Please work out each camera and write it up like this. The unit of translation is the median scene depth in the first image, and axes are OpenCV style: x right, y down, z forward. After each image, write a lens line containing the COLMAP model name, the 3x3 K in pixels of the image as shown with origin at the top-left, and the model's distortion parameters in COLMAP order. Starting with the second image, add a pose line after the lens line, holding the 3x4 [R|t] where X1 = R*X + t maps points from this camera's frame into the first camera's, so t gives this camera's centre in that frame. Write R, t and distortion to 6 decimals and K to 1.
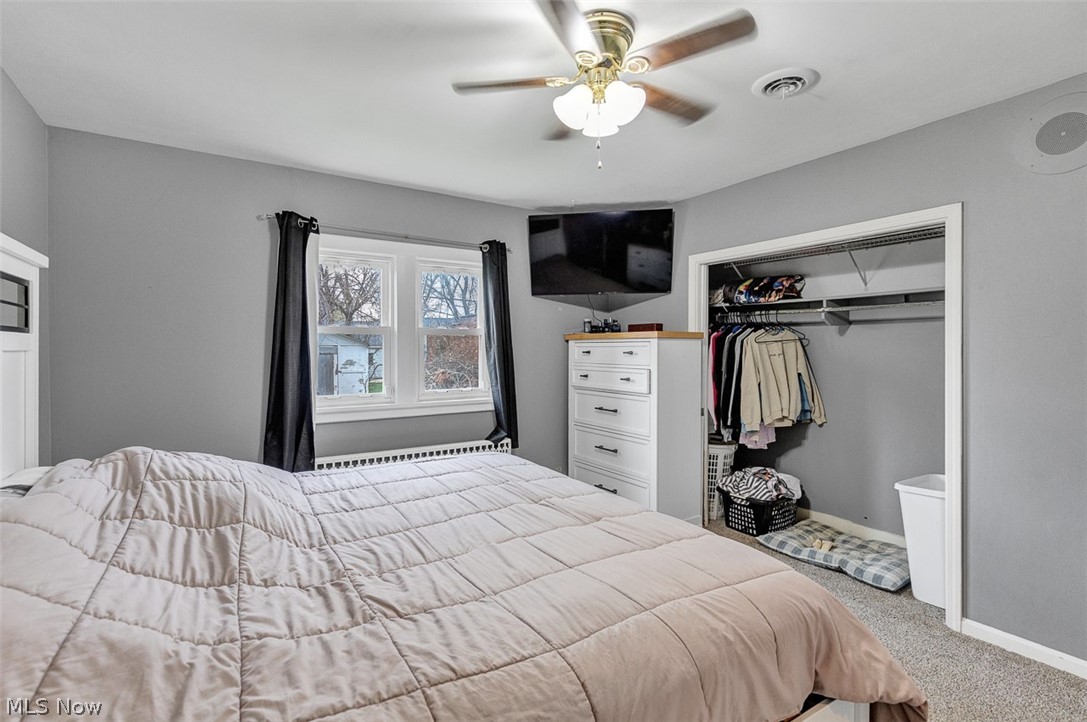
lens RADIAL K [[499.7, 0, 527.5], [0, 499.7, 351.8], [0, 0, 1]] dist [-0.000096, -0.001633]
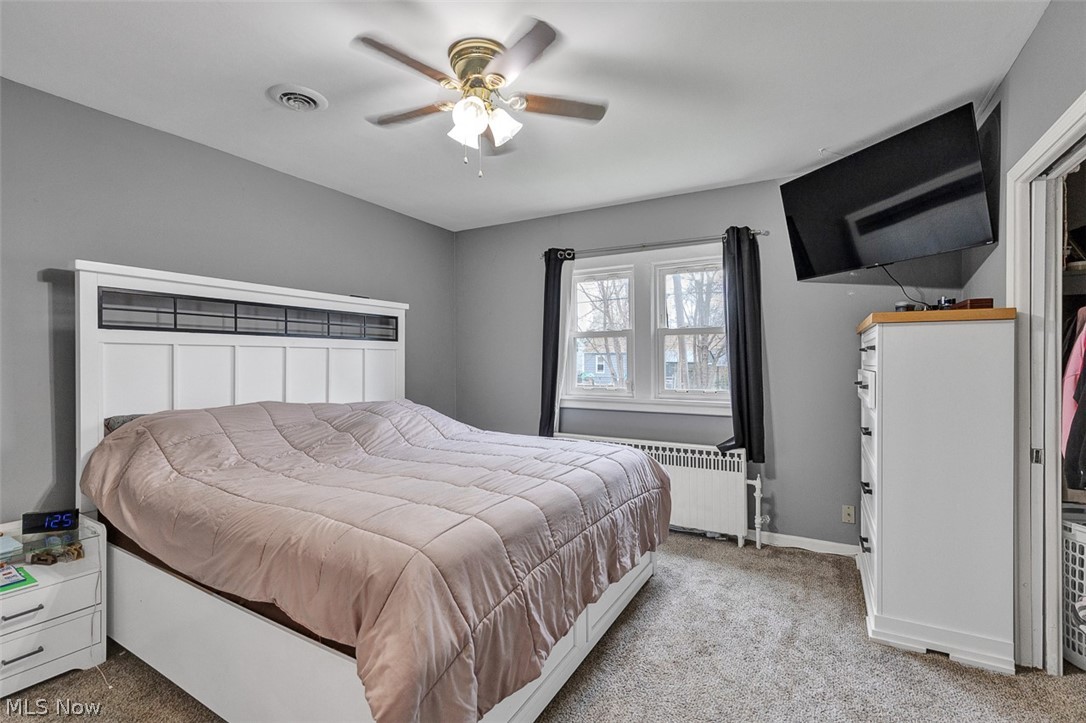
lens RADIAL K [[499.2, 0, 547.9], [0, 499.2, 361.3], [0, 0, 1]] dist [-0.000096, -0.001633]
pose [[0.479122, 0.000397, -0.877748, 0.579451], [-0.005434, 0.999982, -0.002514, 0.023749], [0.877732, 0.005974, 0.479115, 0.284238]]
